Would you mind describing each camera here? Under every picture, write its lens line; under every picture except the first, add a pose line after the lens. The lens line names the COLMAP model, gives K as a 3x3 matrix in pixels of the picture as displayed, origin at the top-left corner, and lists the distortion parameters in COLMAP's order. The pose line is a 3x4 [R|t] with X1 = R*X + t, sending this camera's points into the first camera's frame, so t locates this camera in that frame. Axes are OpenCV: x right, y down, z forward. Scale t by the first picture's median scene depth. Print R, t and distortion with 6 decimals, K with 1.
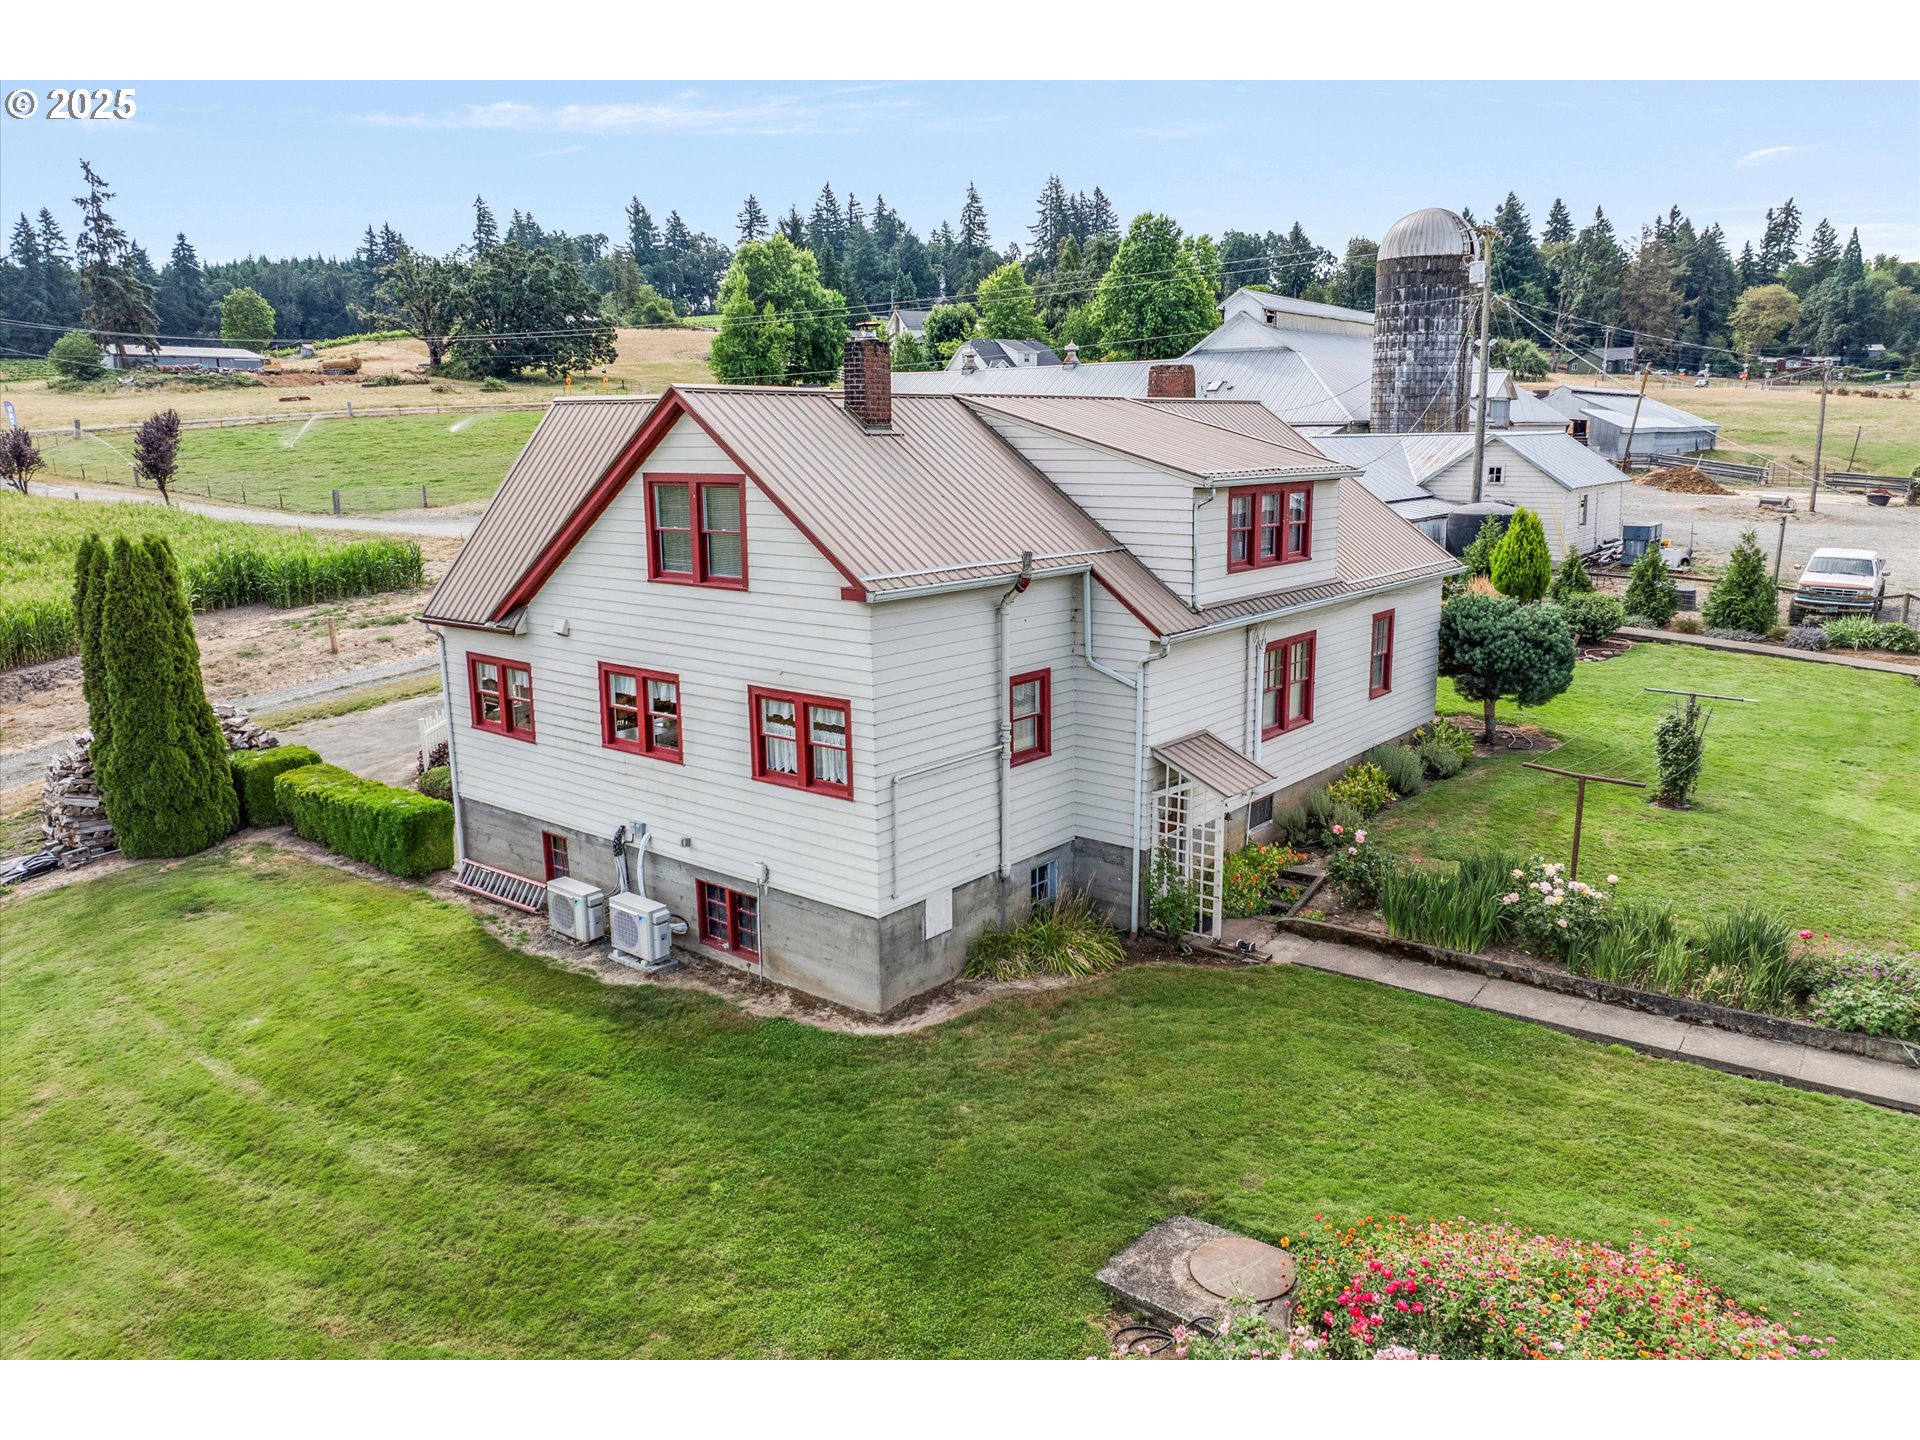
lens RADIAL K [[1361.7, 0, 954.8], [0, 1361.7, 721.3], [0, 0, 1]] dist [-0.046079, 0.027201]
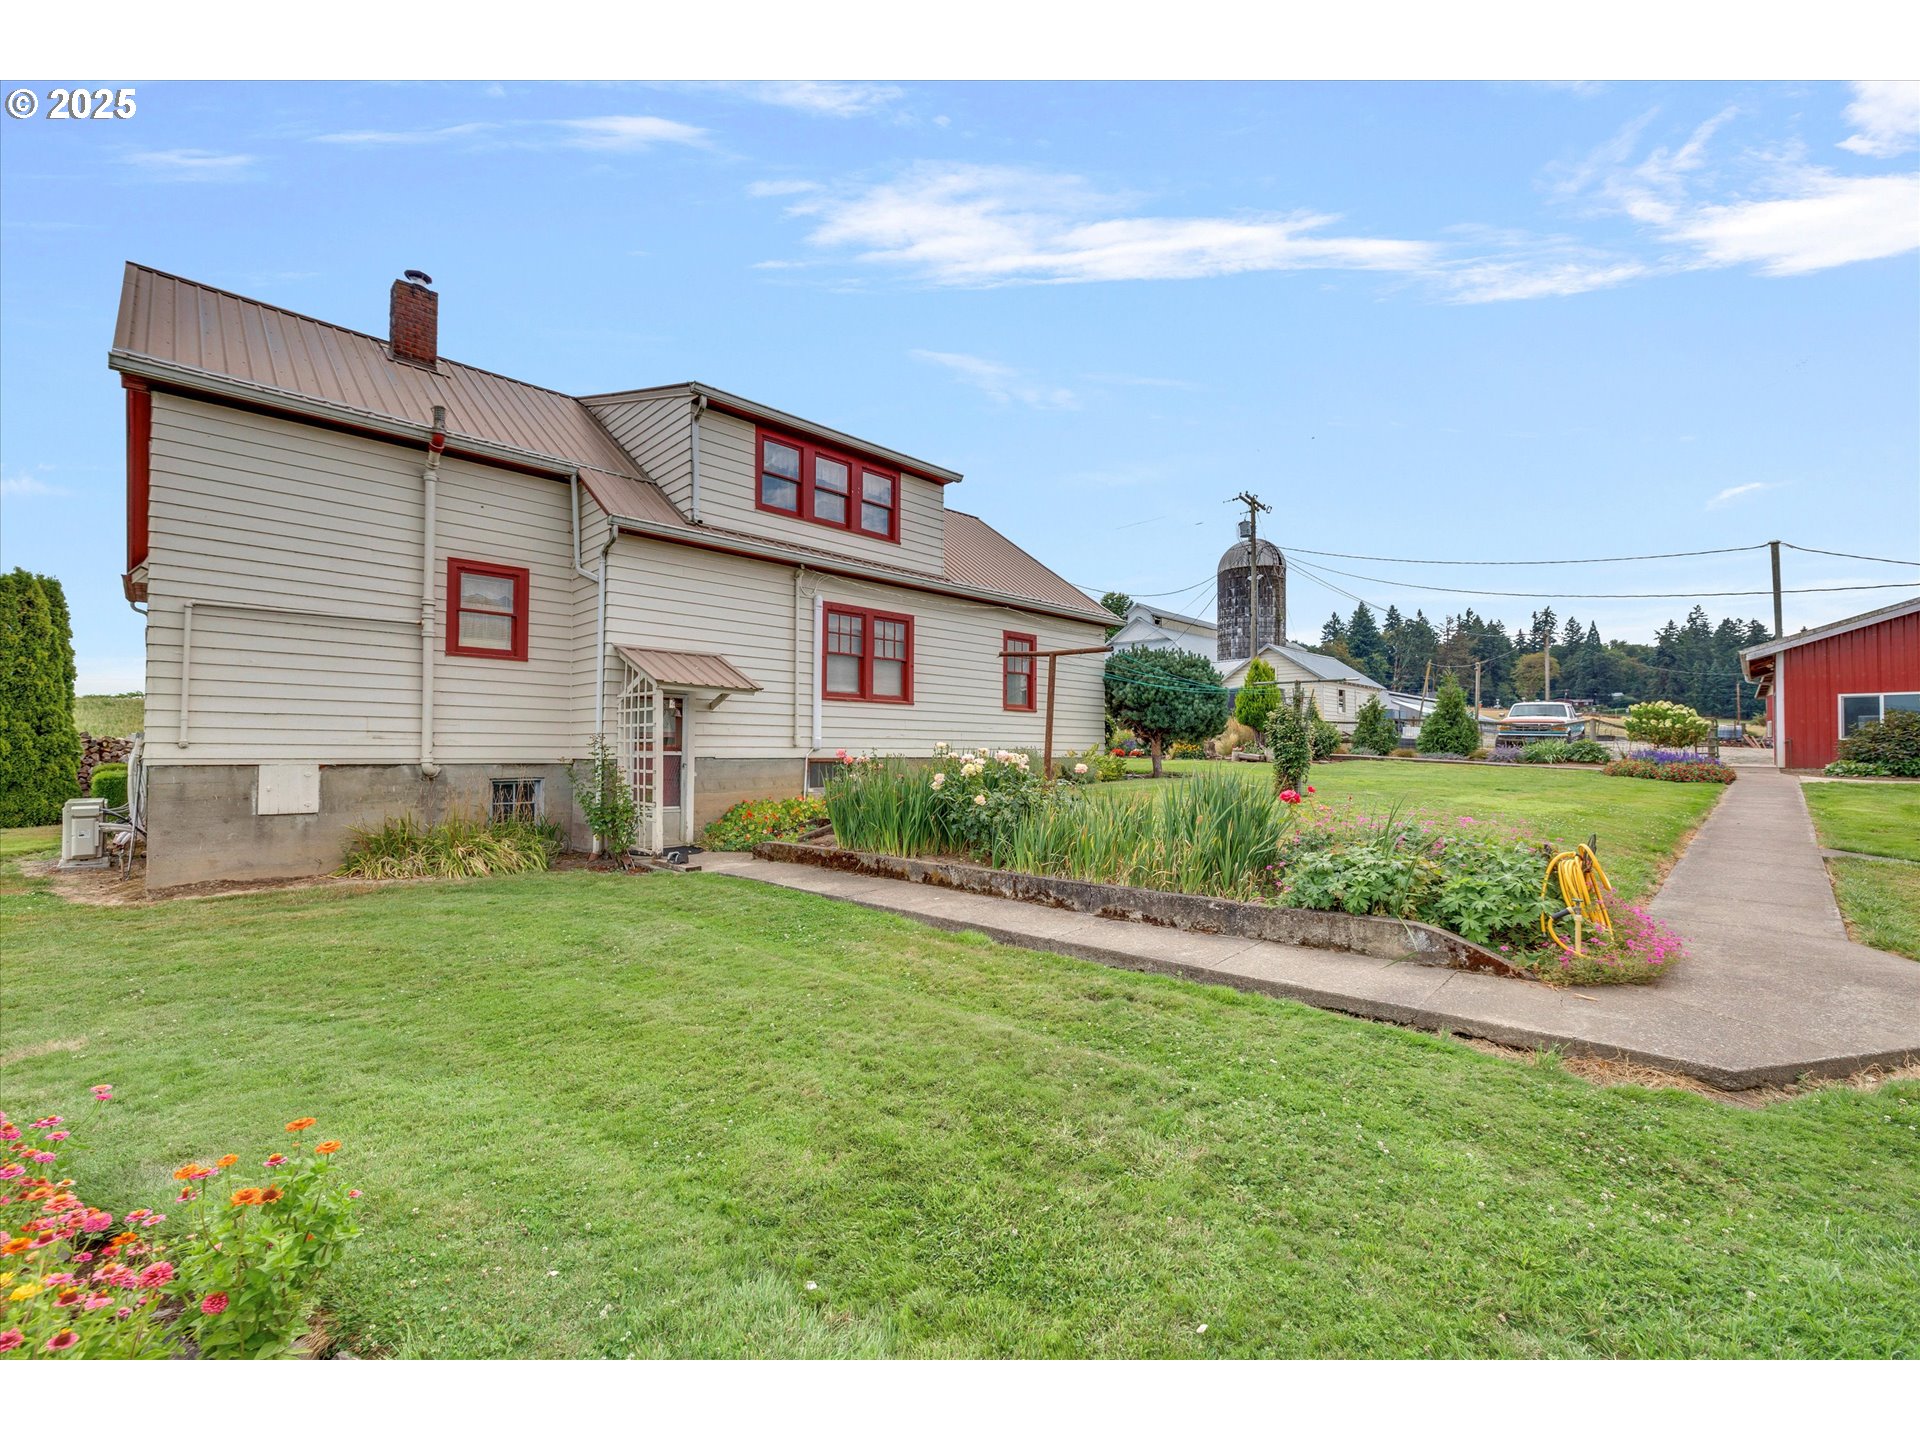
lens RADIAL K [[810.6, 0, 957.3], [0, 810.6, 737.3], [0, 0, 1]] dist [0.002021, 0.000007]
pose [[0.994694, 0.013634, -0.101970, 0.419818], [-0.036567, 0.973310, -0.226562, 0.190489], [0.096160, 0.229088, 0.968644, 0.474595]]
